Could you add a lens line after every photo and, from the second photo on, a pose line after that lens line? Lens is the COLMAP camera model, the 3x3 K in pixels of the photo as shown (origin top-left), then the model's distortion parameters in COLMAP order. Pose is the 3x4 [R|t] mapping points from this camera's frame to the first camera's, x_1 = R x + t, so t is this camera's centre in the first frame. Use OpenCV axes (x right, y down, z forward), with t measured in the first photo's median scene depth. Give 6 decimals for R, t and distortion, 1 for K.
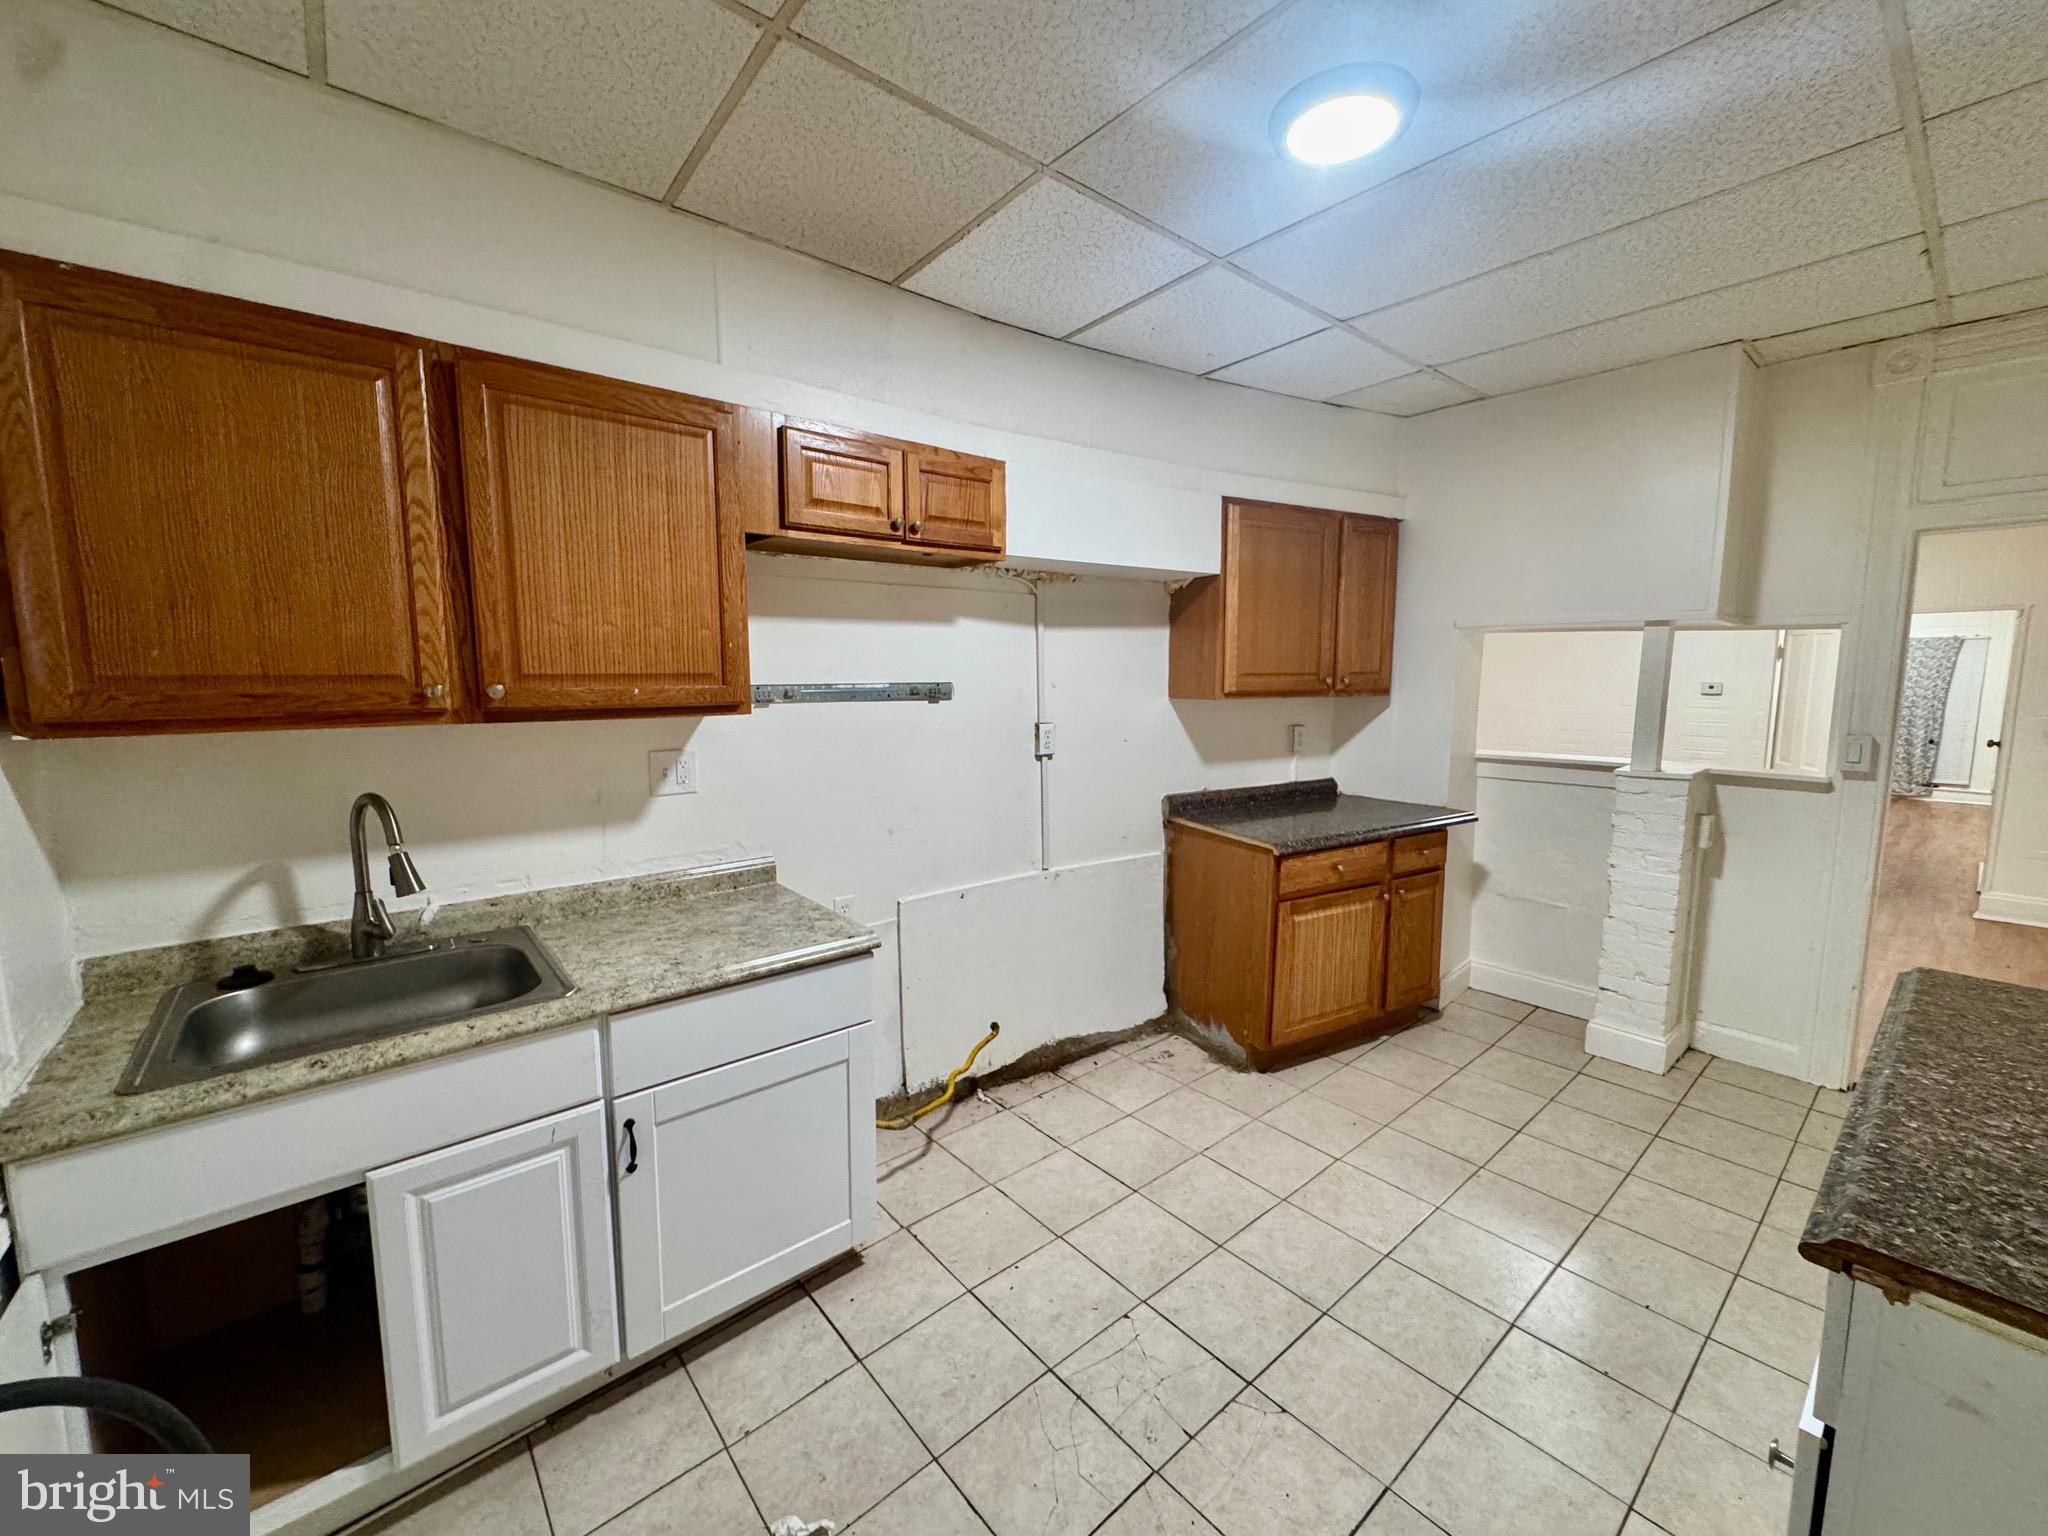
lens RADIAL K [[814.9, 0, 1022.3], [0, 814.9, 764.8], [0, 0, 1]] dist [-0.002378, 0.000075]
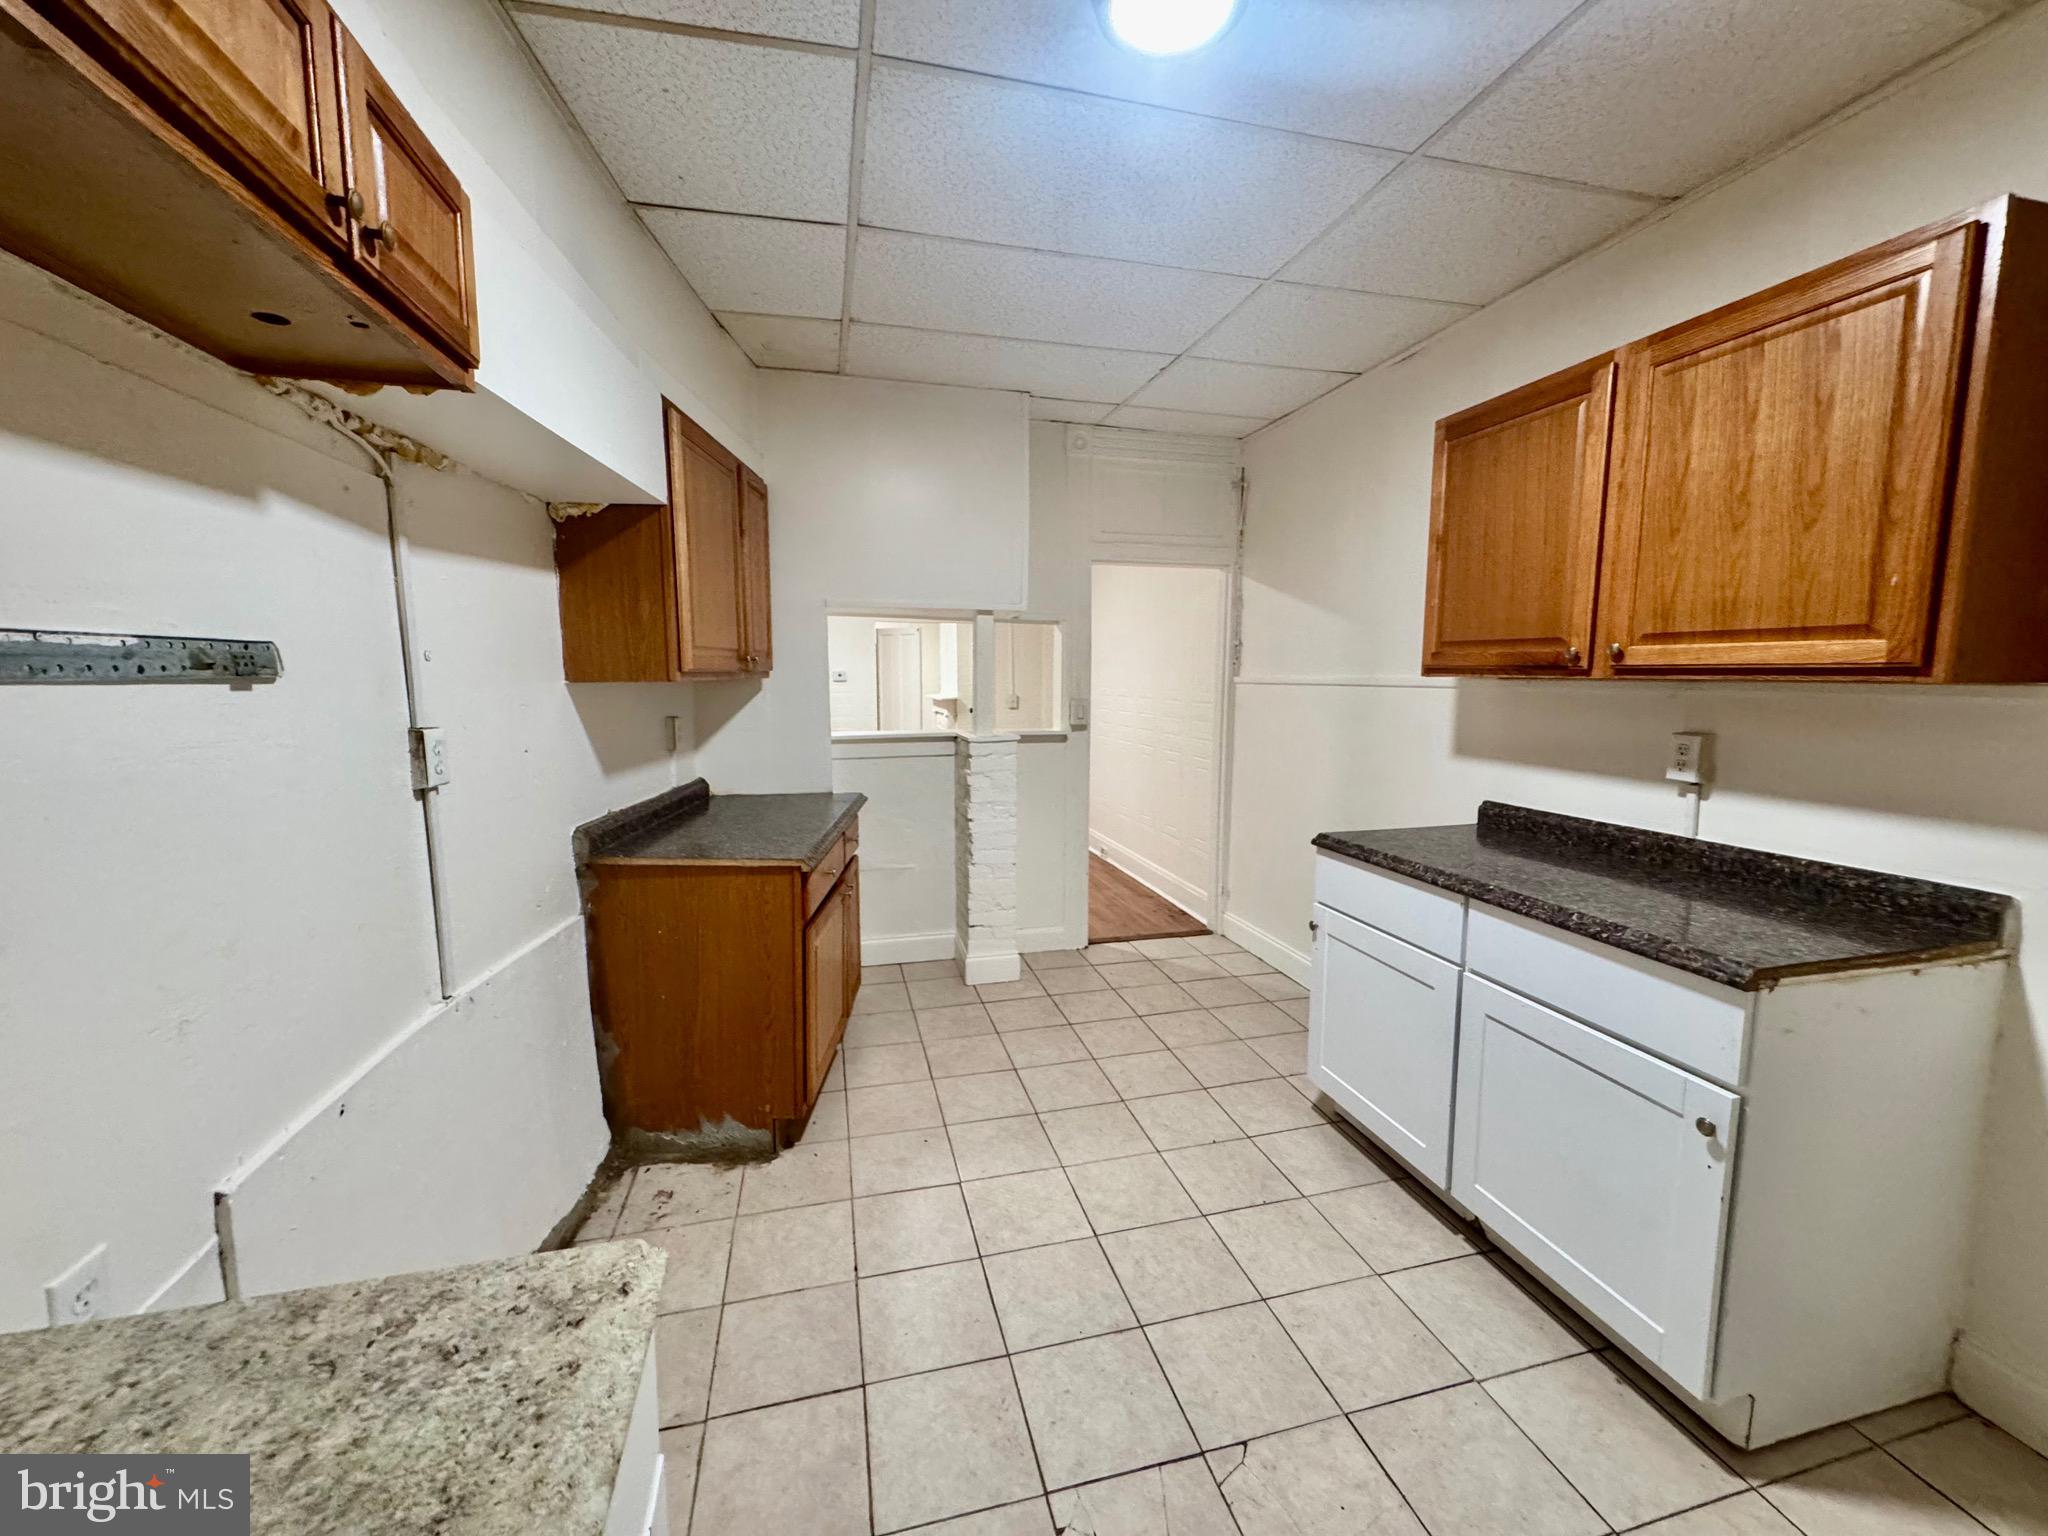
lens RADIAL K [[814.9, 0, 1022.3], [0, 814.9, 764.8], [0, 0, 1]] dist [-0.002378, 0.000075]
pose [[0.435345, -0.101494, 0.894524, -0.293340], [0.101935, 0.992792, 0.063035, -0.021818], [-0.894474, 0.063742, 0.442553, 0.435610]]
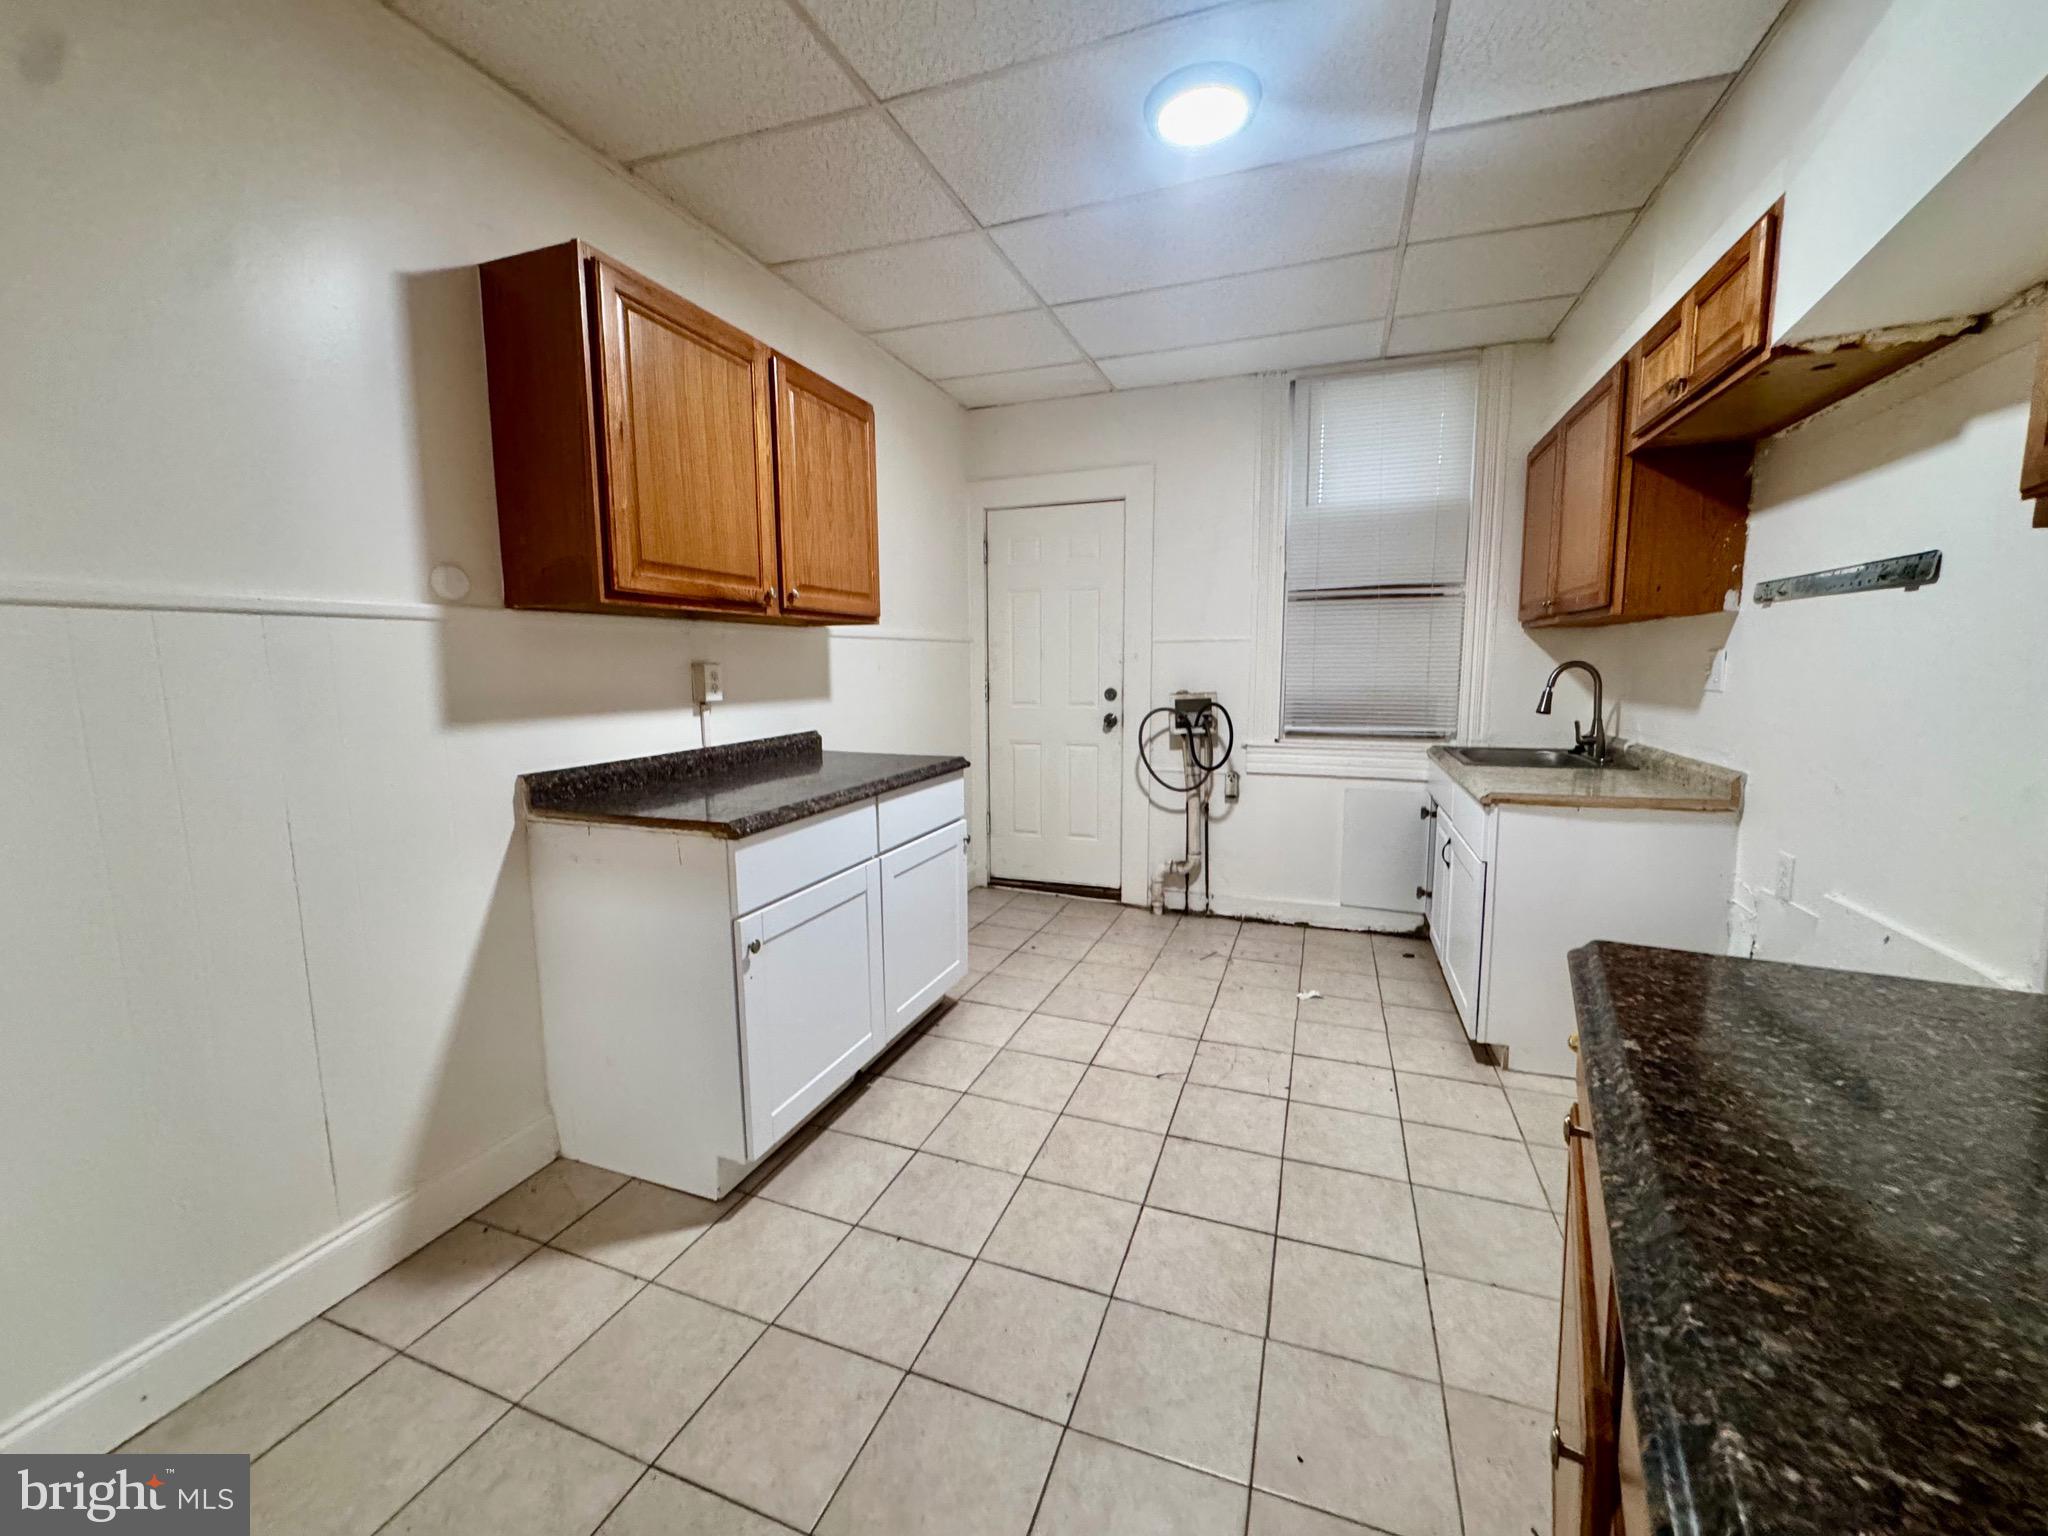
lens RADIAL K [[816.3, 0, 1021.9], [0, 816.3, 764.8], [0, 0, 1]] dist [0.002081, 0.000509]
pose [[-0.867171, 0.070727, -0.492963, 0.699551], [-0.048403, 0.973208, 0.224775, -0.052065], [0.495653, 0.218779, -0.840514, 1.137168]]
